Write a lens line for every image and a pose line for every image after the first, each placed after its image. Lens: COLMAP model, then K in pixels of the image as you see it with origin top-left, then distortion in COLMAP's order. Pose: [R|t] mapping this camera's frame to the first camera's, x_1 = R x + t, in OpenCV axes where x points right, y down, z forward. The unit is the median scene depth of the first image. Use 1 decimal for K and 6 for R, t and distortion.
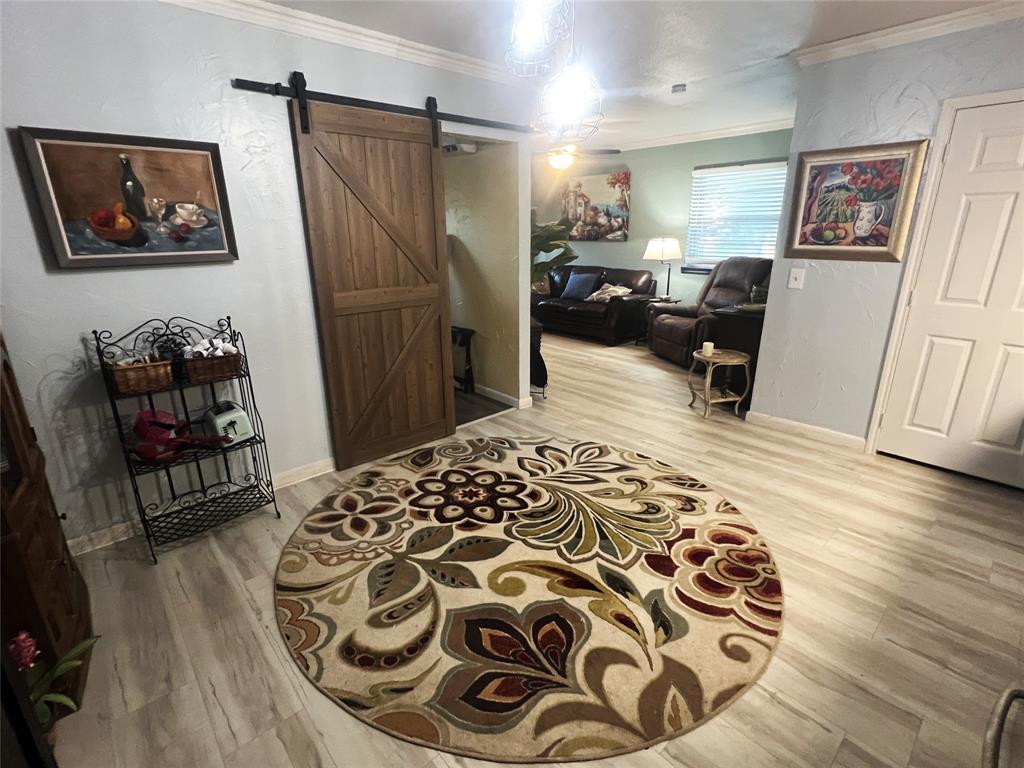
lens RADIAL K [[485.6, 0, 509.1], [0, 485.6, 380.2], [0, 0, 1]] dist [-0.001206, 0.000171]
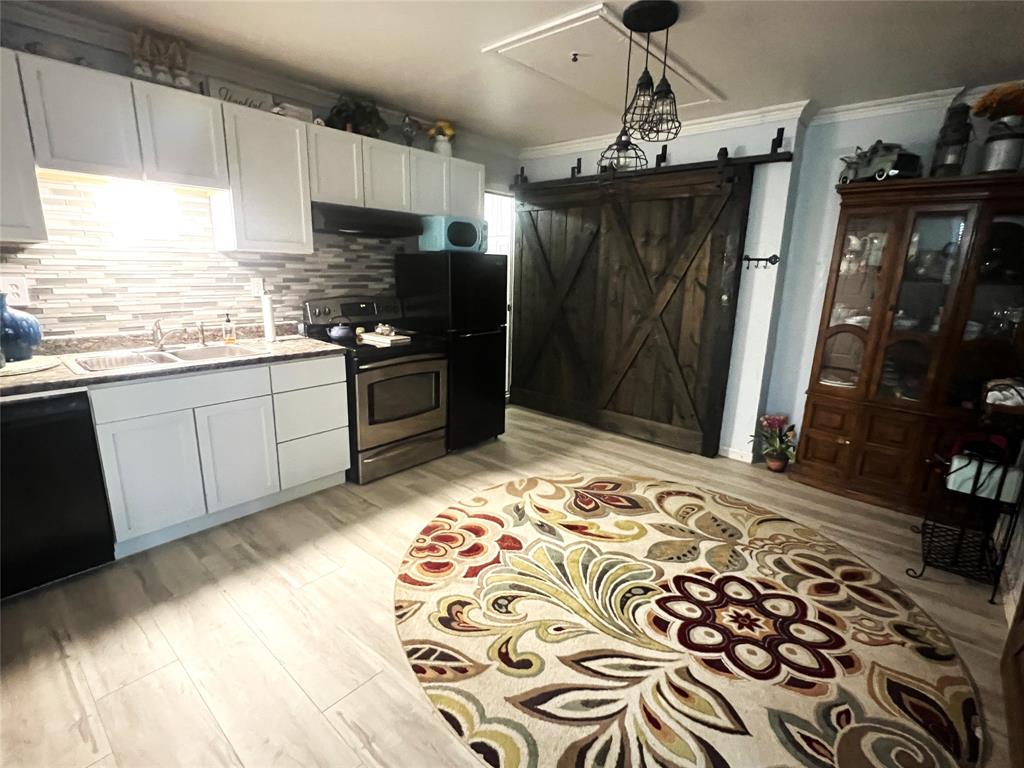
lens RADIAL K [[485.6, 0, 509.1], [0, 485.6, 380.2], [0, 0, 1]] dist [-0.001206, 0.000171]
pose [[-0.992203, 0.012042, -0.124045, 0.377875], [-0.053179, 0.859254, 0.508777, -0.451698], [0.112713, 0.511407, -0.851915, 1.489605]]
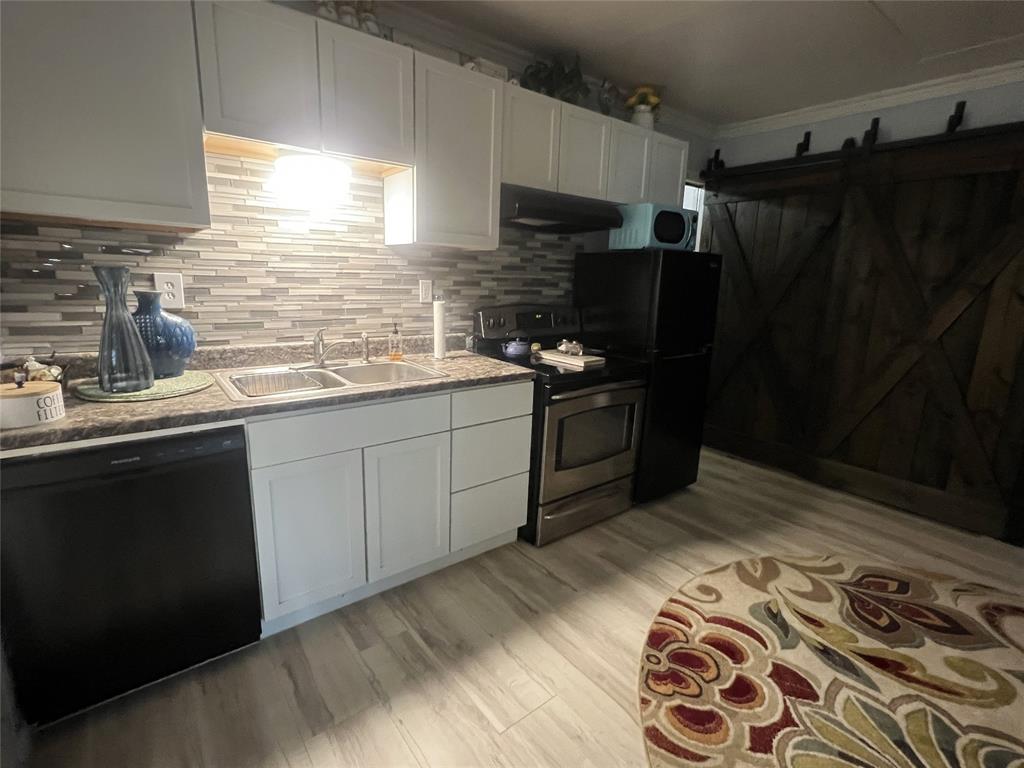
lens RADIAL K [[485.6, 0, 509.1], [0, 485.6, 380.2], [0, 0, 1]] dist [-0.001206, 0.000171]
pose [[-0.997668, -0.036788, 0.057484, 0.607736], [-0.003394, 0.867980, 0.496588, -0.339191], [-0.068163, 0.495235, -0.866081, 1.211791]]
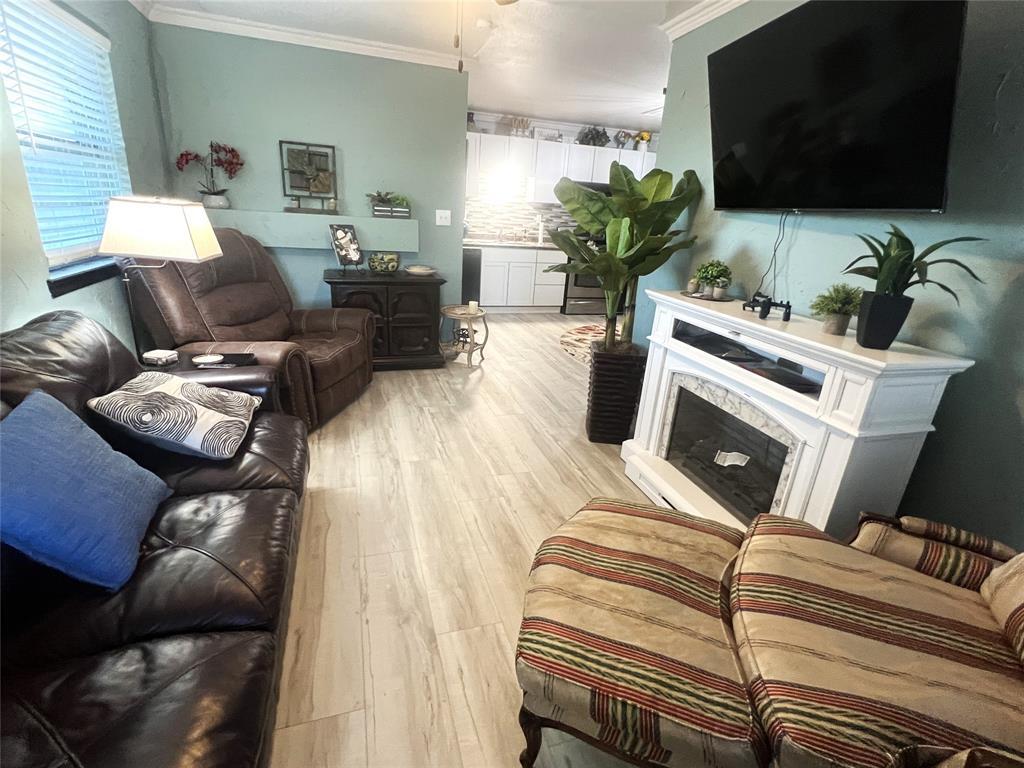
lens RADIAL K [[485.6, 0, 509.1], [0, 485.6, 380.2], [0, 0, 1]] dist [-0.001206, 0.000171]
pose [[-0.909135, -0.185656, 0.372835, -0.161737], [0.070206, 0.814040, 0.576550, -0.832321], [-0.410543, 0.550337, -0.727038, 2.765507]]
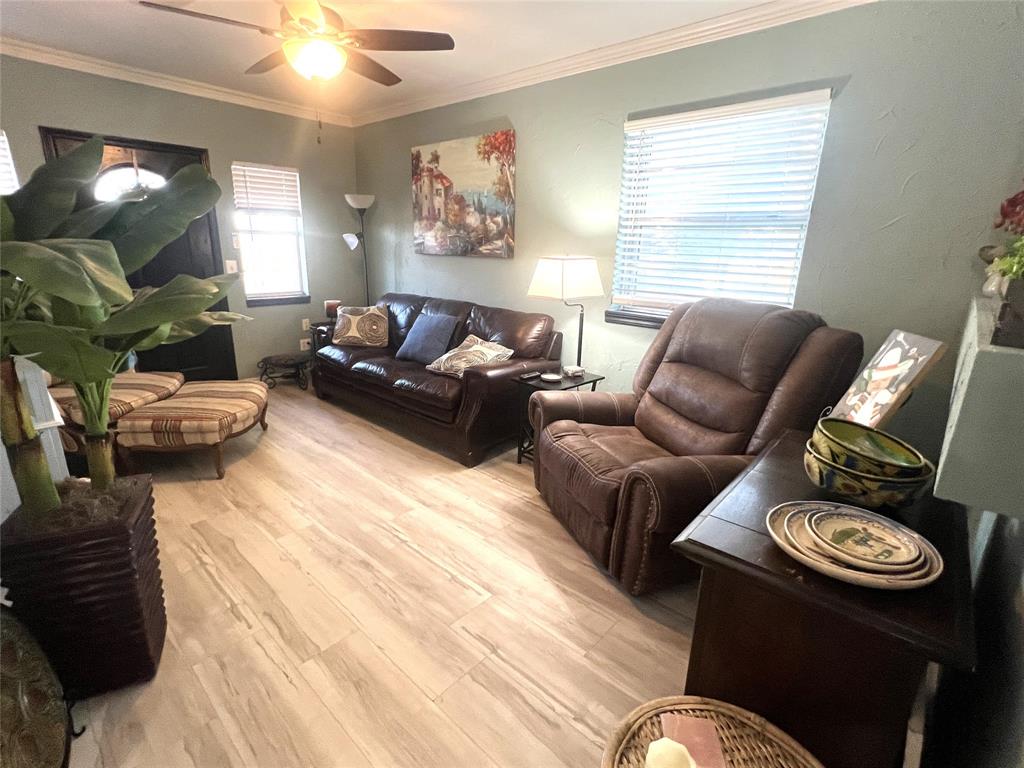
lens RADIAL K [[485.6, 0, 509.1], [0, 485.6, 380.2], [0, 0, 1]] dist [-0.001206, 0.000171]
pose [[0.994822, 0.007825, 0.101327, 0.475487], [-0.004347, 0.999395, -0.034498, -0.333876], [-0.101535, 0.033879, 0.994255, 1.183454]]
